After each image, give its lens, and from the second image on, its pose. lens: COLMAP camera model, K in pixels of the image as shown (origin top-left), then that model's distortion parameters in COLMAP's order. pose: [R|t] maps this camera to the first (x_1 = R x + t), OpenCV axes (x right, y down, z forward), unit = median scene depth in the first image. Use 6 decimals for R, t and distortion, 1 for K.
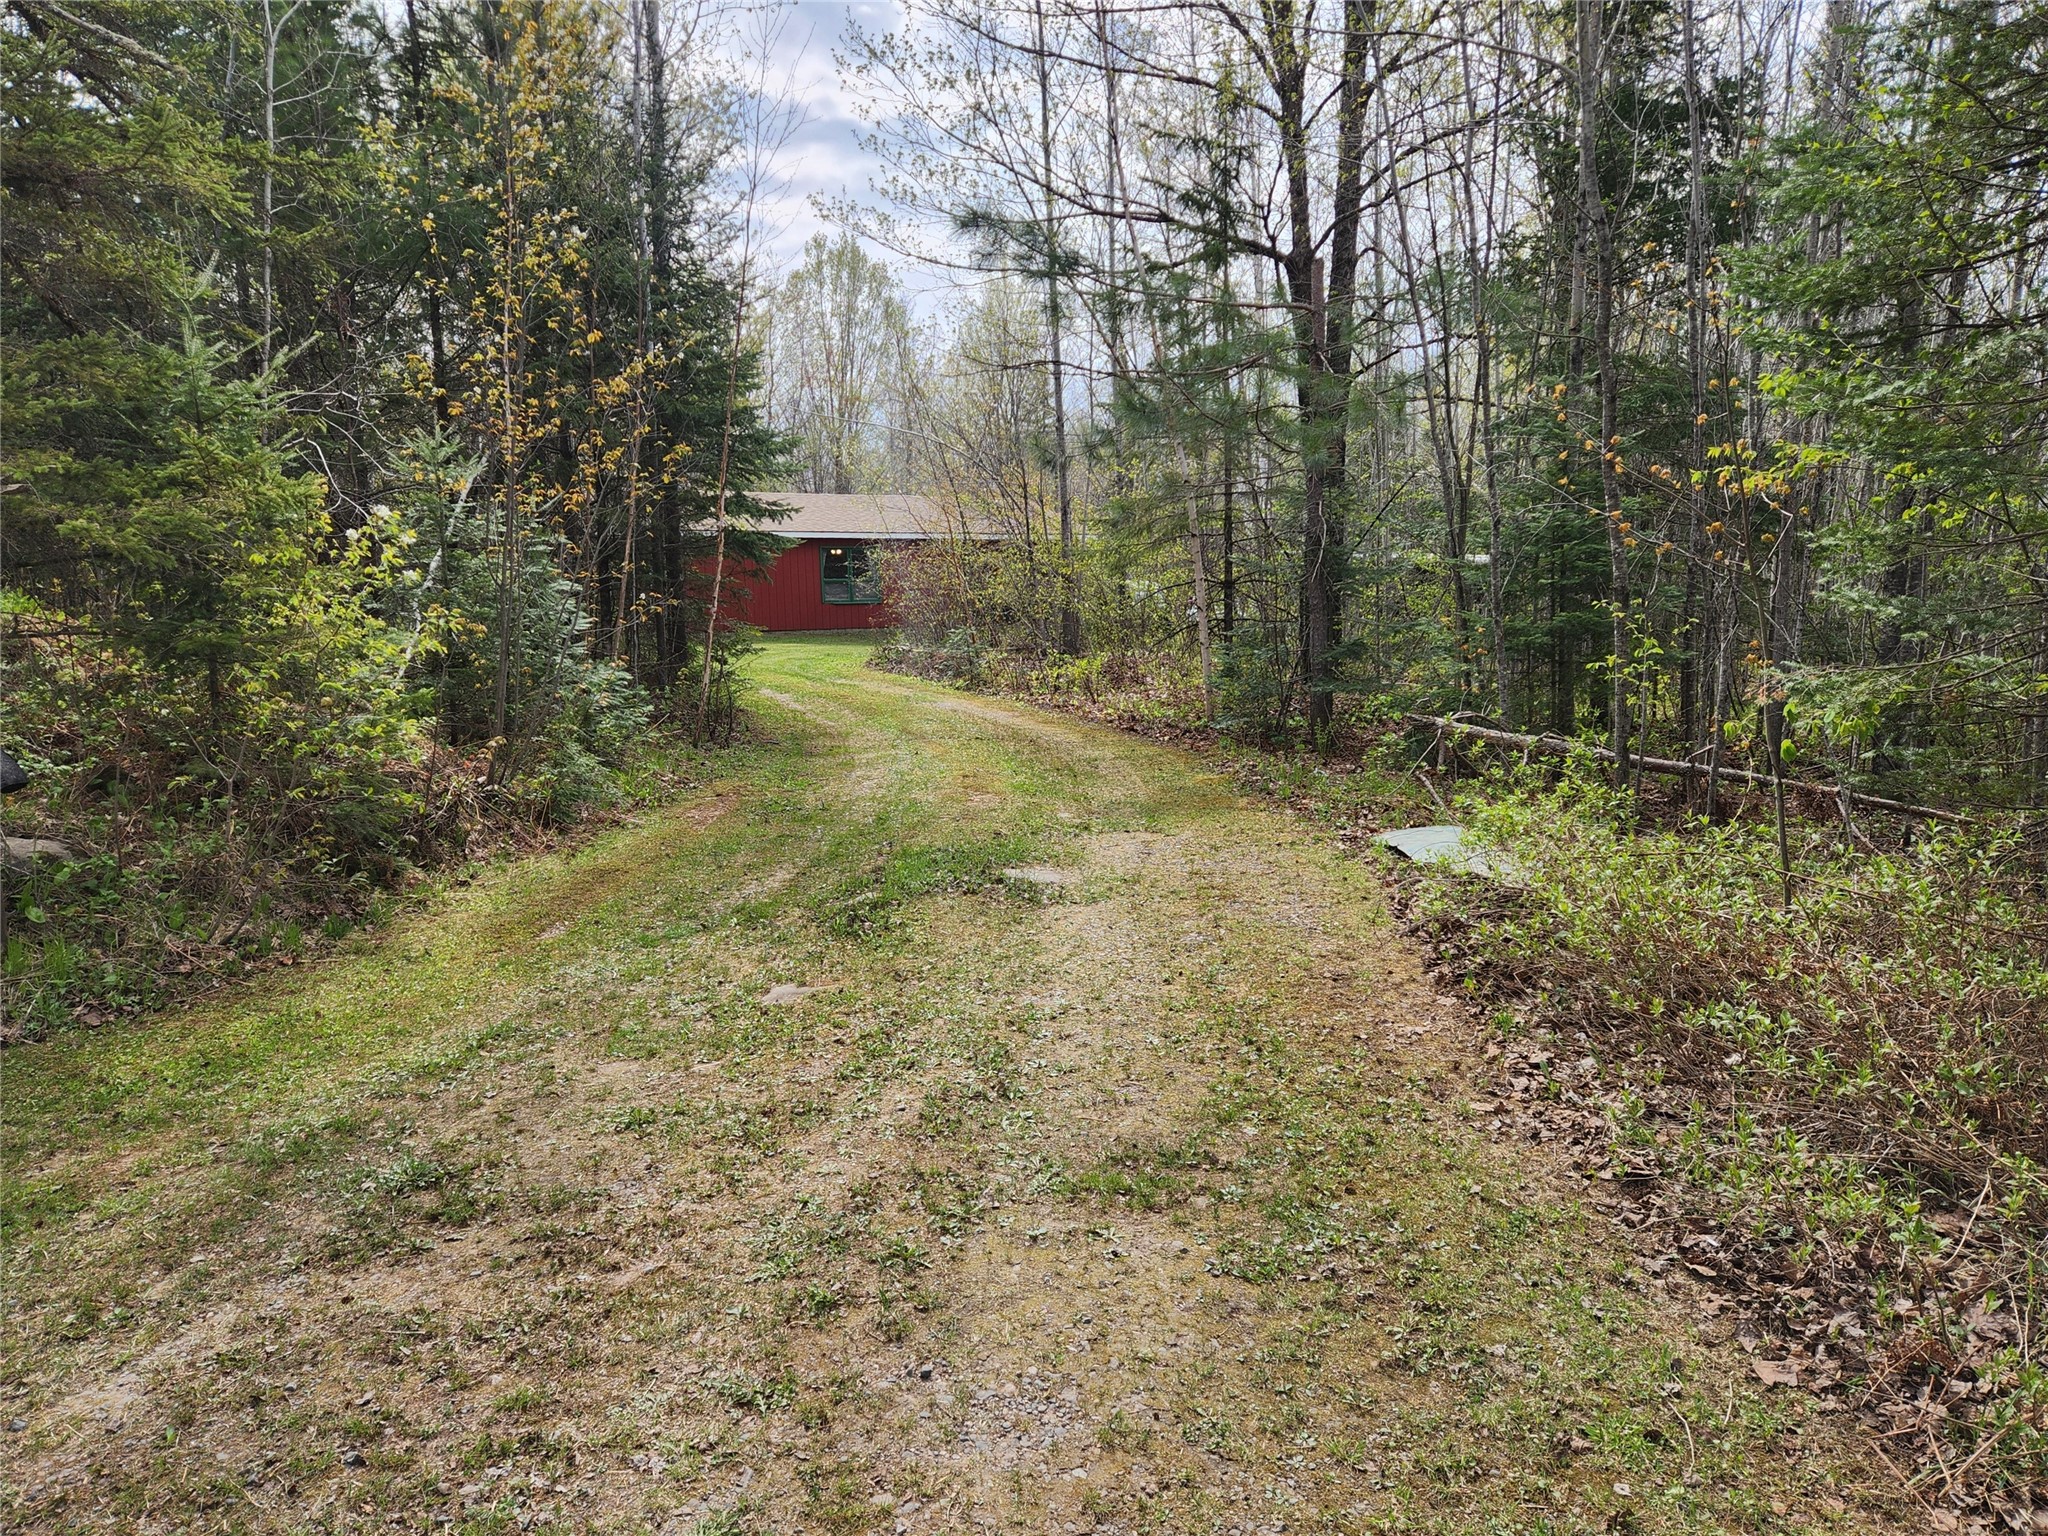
lens RADIAL K [[1365.6, 0, 1018.0], [0, 1365.6, 776.1], [0, 0, 1]] dist [0.102156, -0.091048]
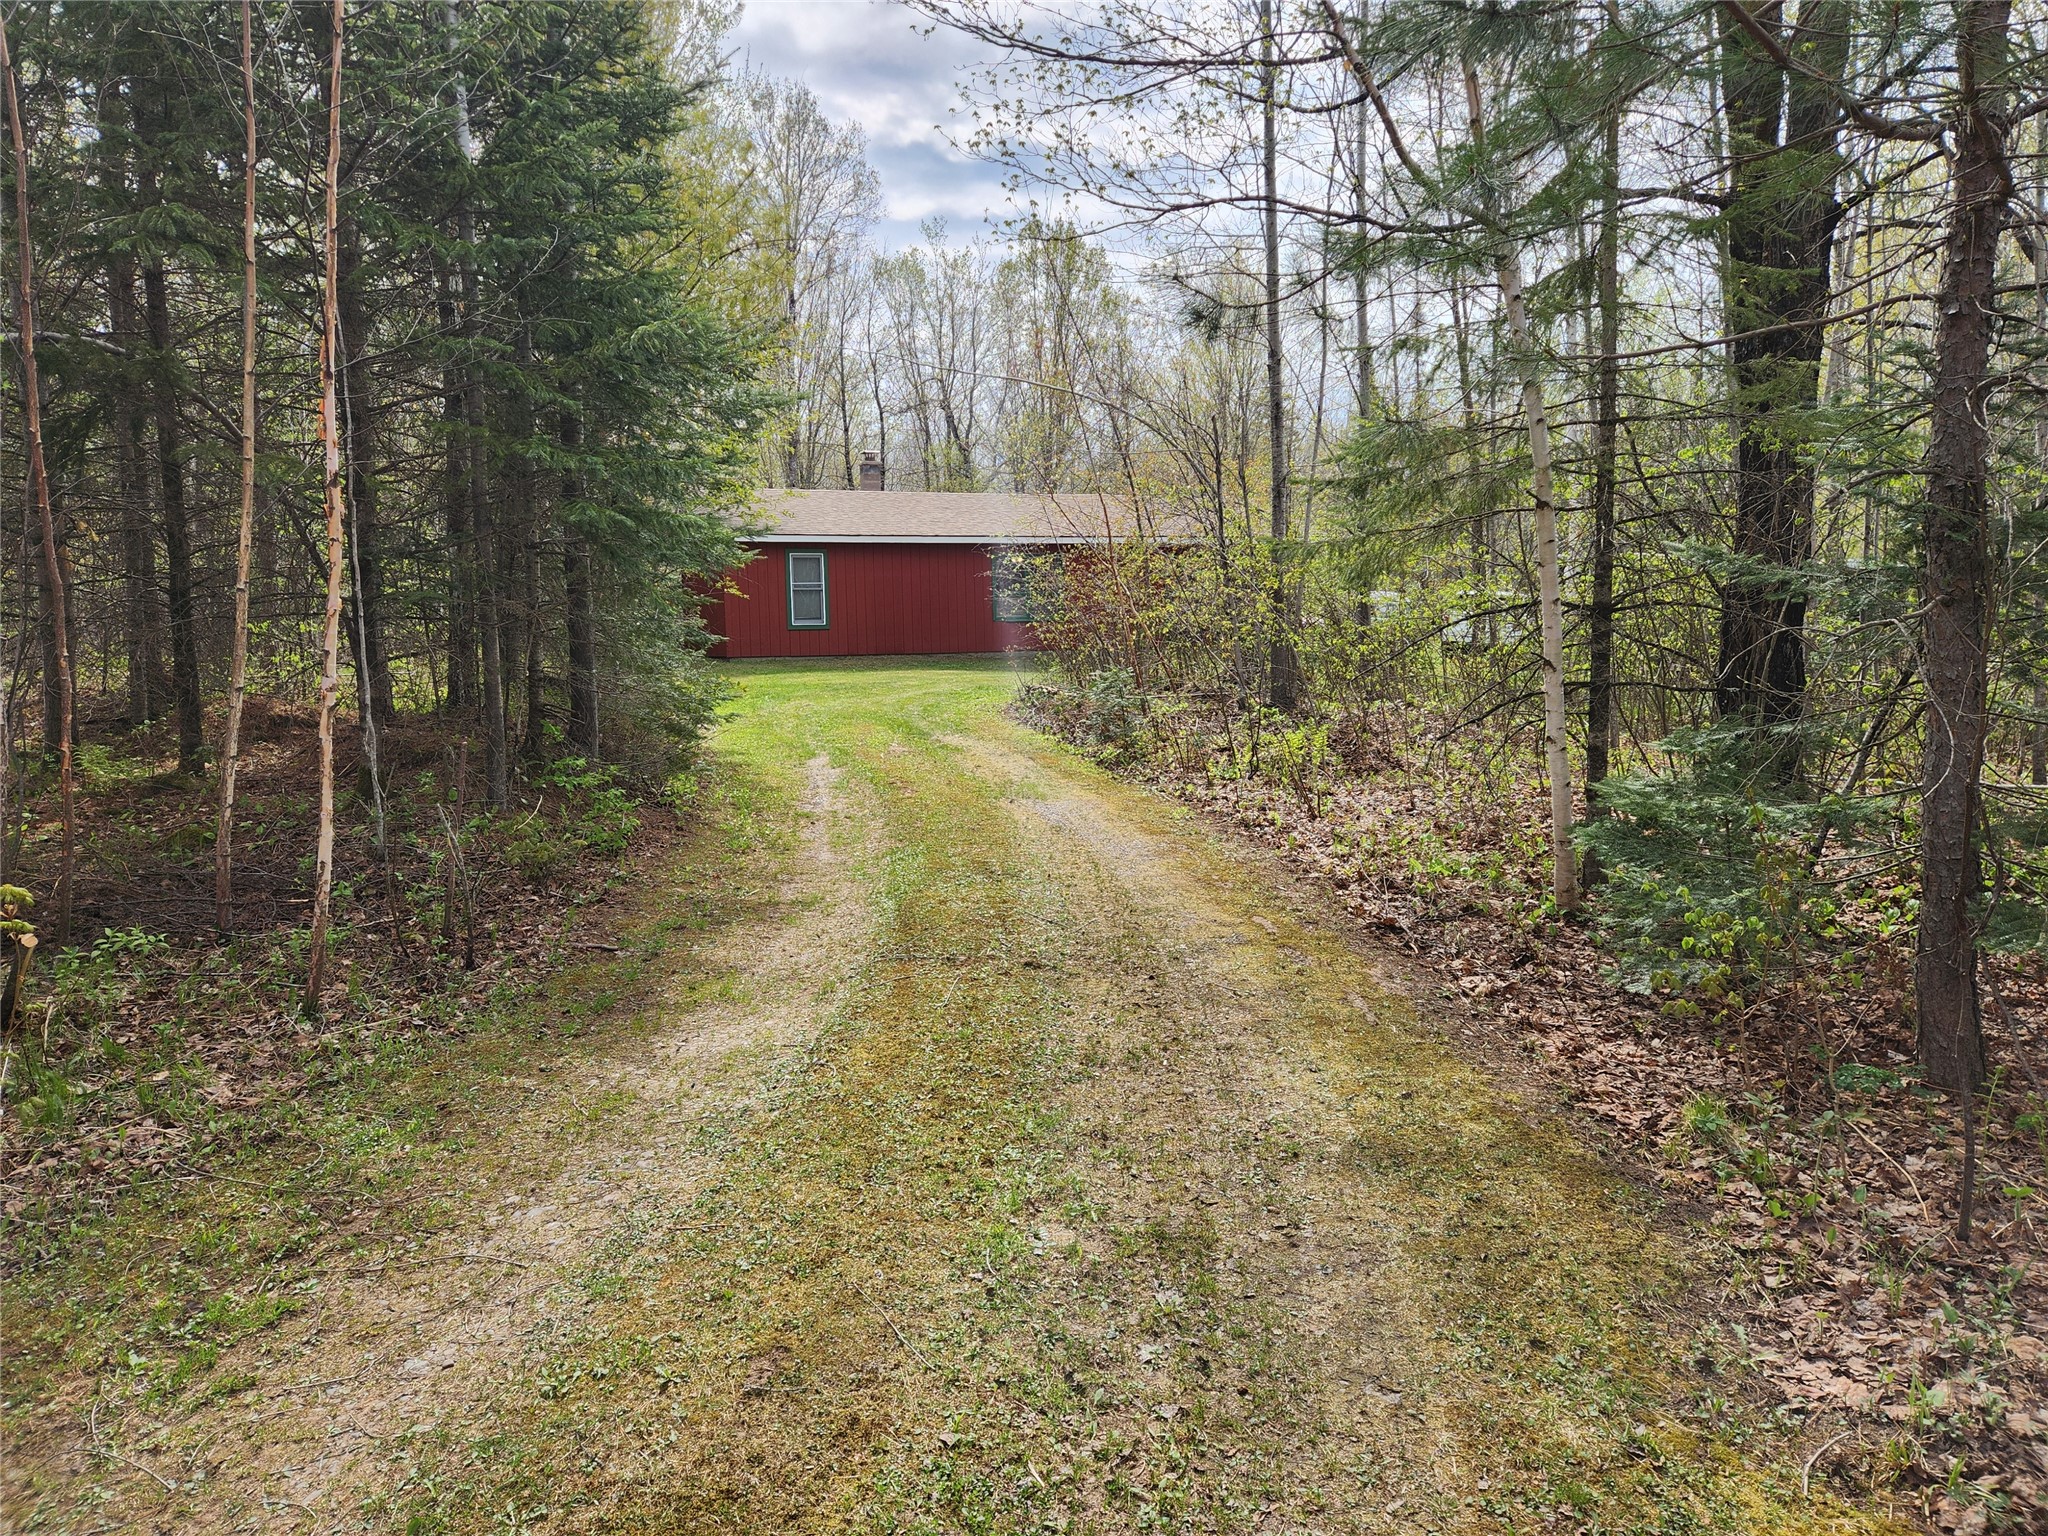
lens RADIAL K [[1365.6, 0, 1018.0], [0, 1365.6, 776.1], [0, 0, 1]] dist [0.102156, -0.091048]
pose [[0.986428, 0.023505, -0.162500, 0.020955], [-0.024841, 0.999672, -0.006198, -0.047574], [0.162302, 0.010151, 0.986689, 0.316394]]
